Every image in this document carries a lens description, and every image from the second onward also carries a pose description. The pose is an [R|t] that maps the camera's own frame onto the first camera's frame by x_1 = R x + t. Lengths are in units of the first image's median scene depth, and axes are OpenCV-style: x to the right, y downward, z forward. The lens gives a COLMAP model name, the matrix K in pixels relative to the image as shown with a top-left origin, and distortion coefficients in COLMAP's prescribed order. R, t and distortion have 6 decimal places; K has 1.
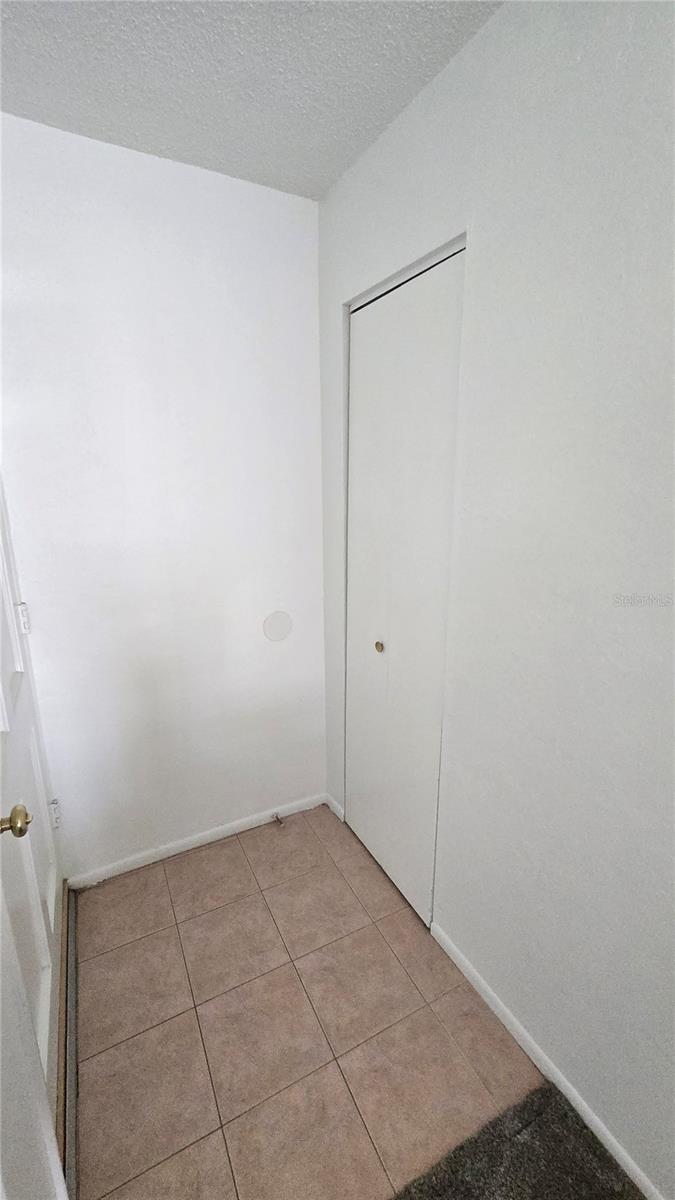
lens RADIAL K [[476.6, 0, 338.9], [0, 476.6, 597.4], [0, 0, 1]] dist [0.002176, 0.000422]
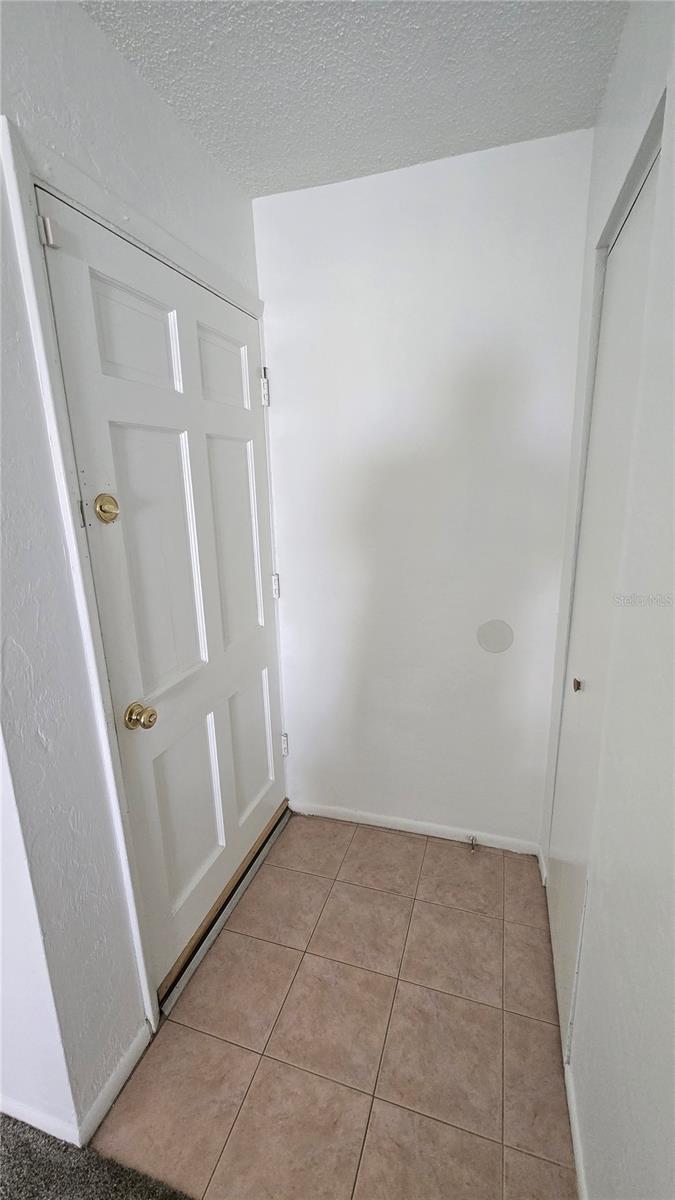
lens RADIAL K [[476.6, 0, 345.0], [0, 476.6, 599.4], [0, 0, 1]] dist [0.002176, 0.000422]
pose [[0.718142, 0.152097, -0.679072, 0.310173], [-0.147641, 0.986909, 0.064911, -0.031085], [0.680055, 0.053643, 0.731196, 0.160658]]
